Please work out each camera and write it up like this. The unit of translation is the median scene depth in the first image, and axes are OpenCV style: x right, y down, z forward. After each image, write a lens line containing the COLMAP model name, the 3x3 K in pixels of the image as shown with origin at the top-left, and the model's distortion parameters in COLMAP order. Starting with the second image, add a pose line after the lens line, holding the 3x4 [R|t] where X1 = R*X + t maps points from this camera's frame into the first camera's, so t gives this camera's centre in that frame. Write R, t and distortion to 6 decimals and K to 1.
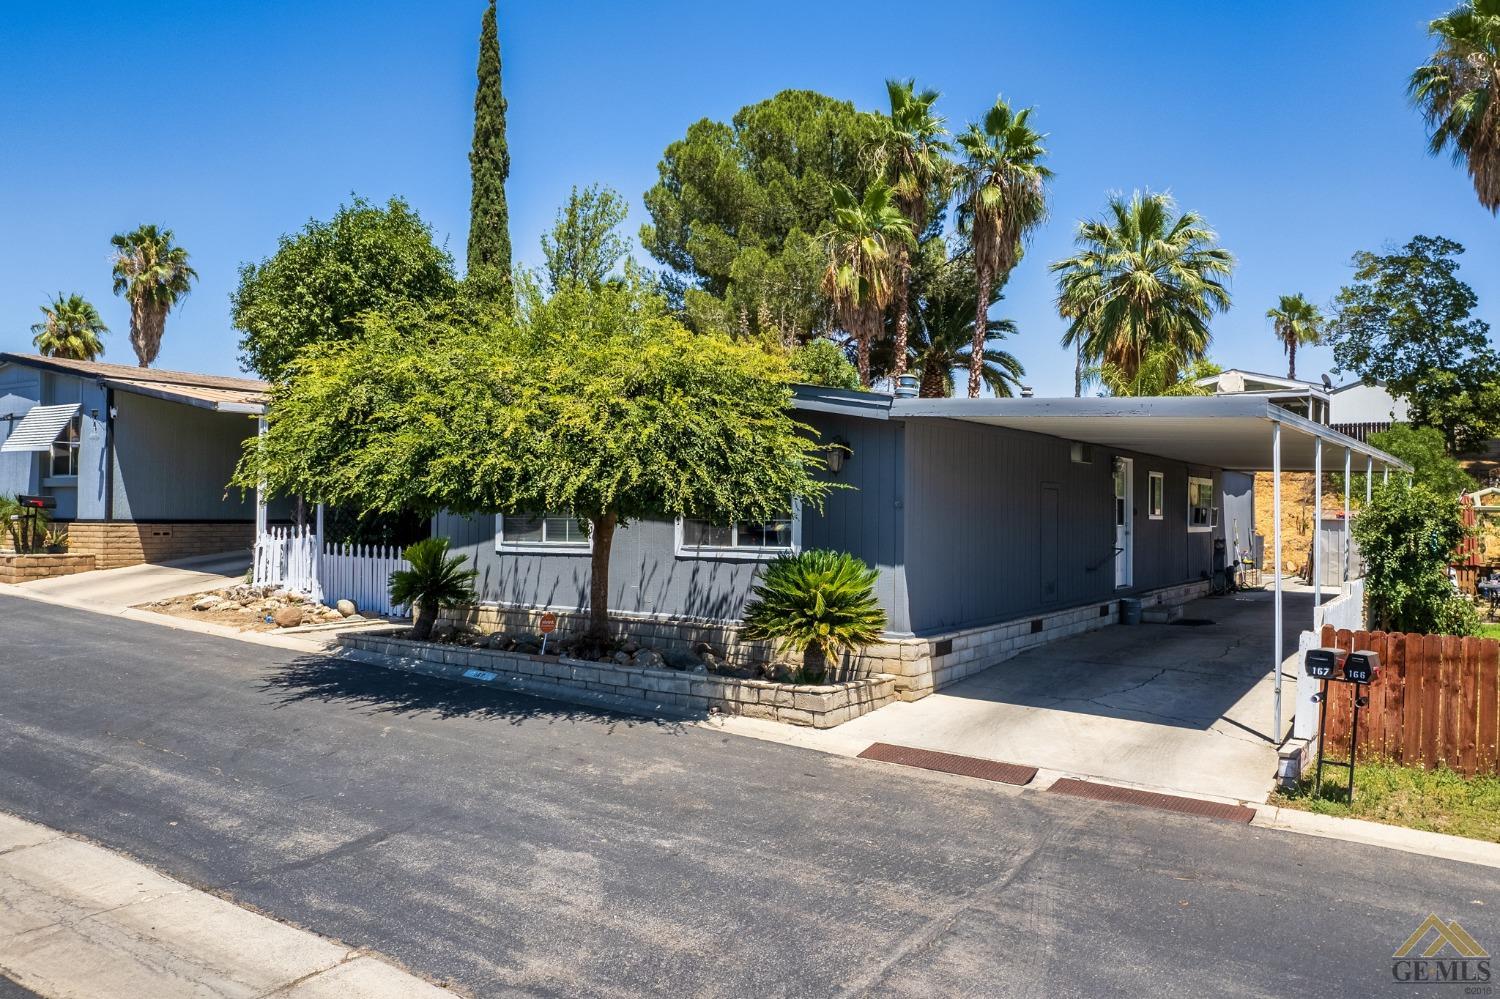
lens RADIAL K [[1156.0, 0, 773.1], [0, 1156.0, 498.7], [0, 0, 1]] dist [-0.047273, 0.004547]
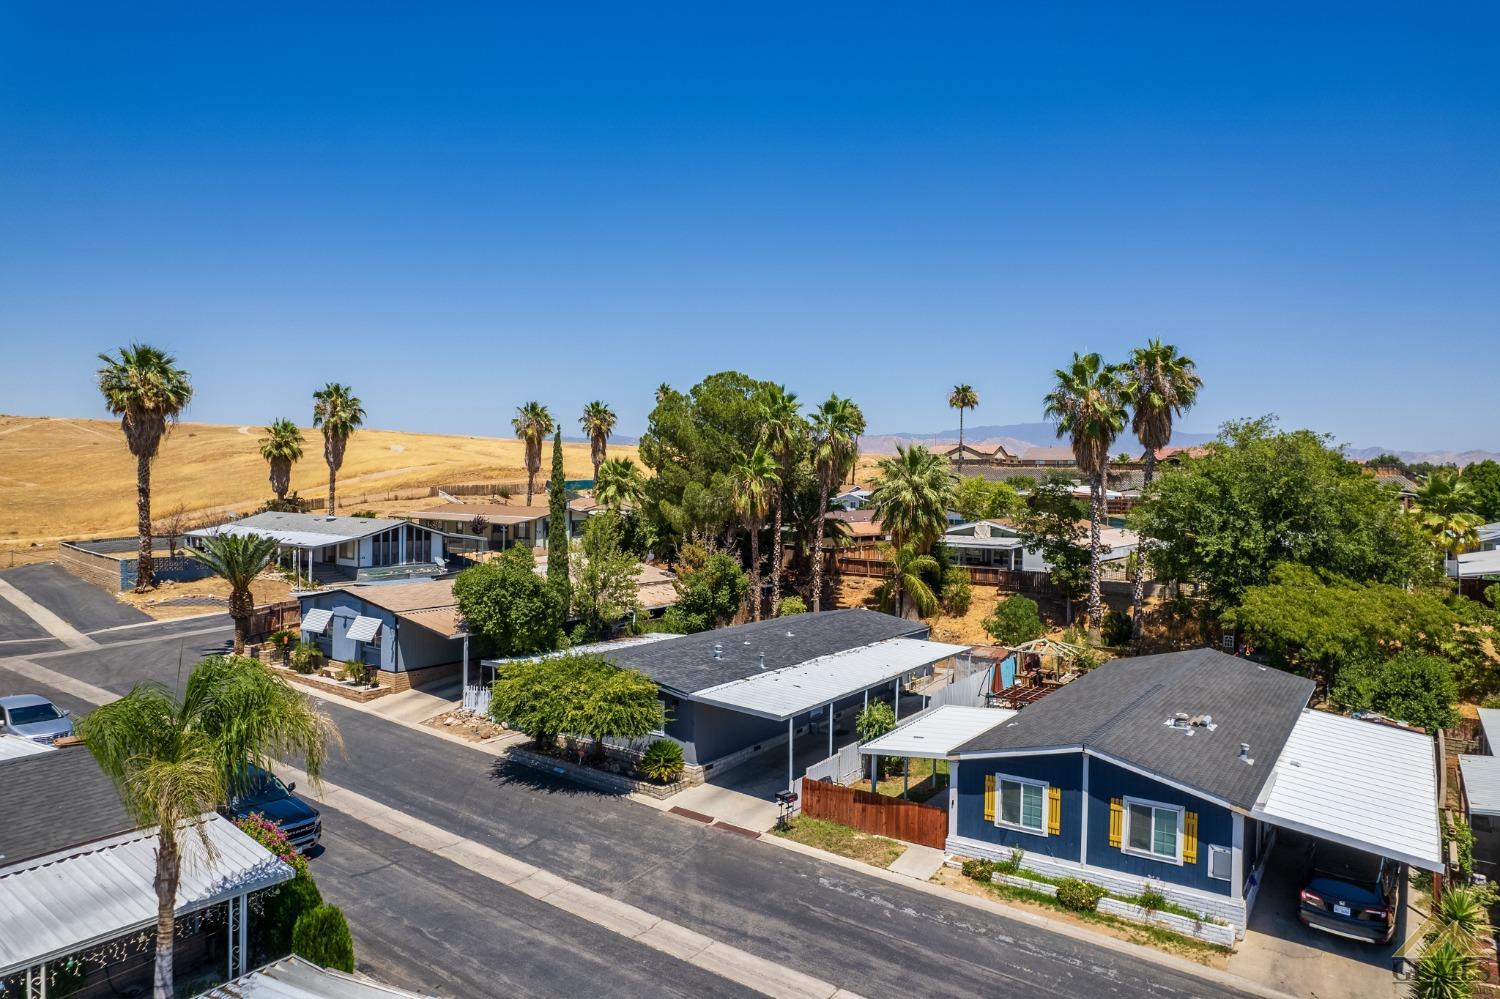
lens RADIAL K [[954.1, 0, 744.9], [0, 954.1, 482.0], [0, 0, 1]] dist [-0.028874, 0.003806]
pose [[0.999318, 0.003212, -0.036796, 0.311189], [-0.002647, 0.999878, 0.015387, -0.623974], [0.036841, -0.015279, 0.999204, -1.415063]]
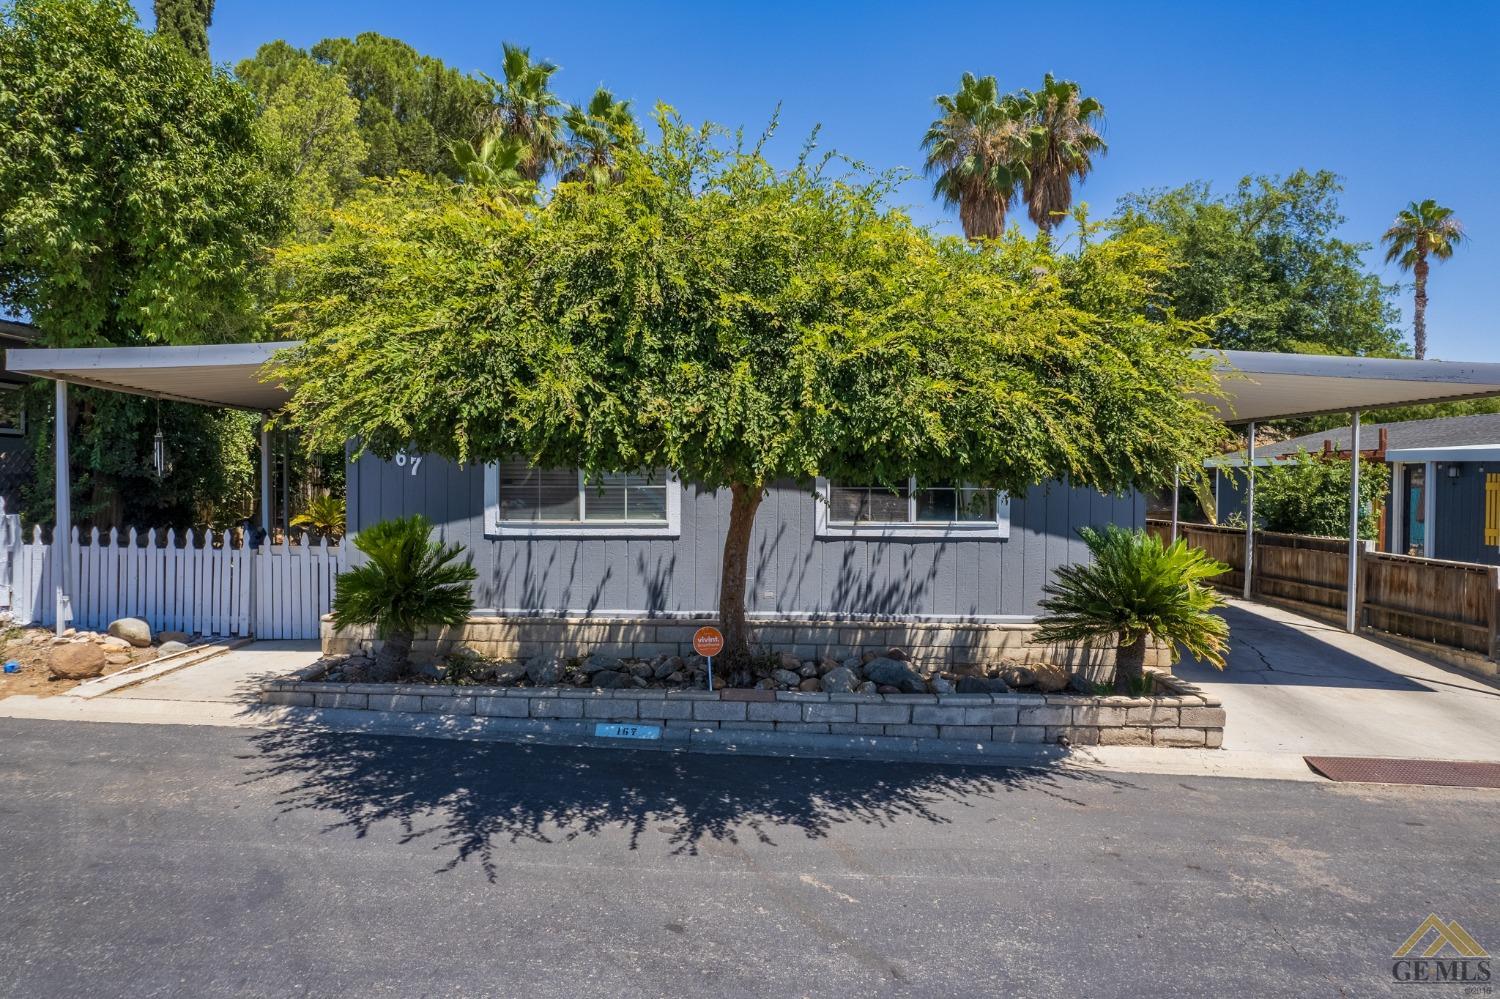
lens RADIAL K [[954.1, 0, 744.9], [0, 954.1, 482.0], [0, 0, 1]] dist [-0.028874, 0.003806]
pose [[0.834354, -0.001458, 0.551227, -0.481894], [-0.009683, 0.999803, 0.017302, 0.003759], [-0.551144, -0.019774, 0.834176, 0.510904]]
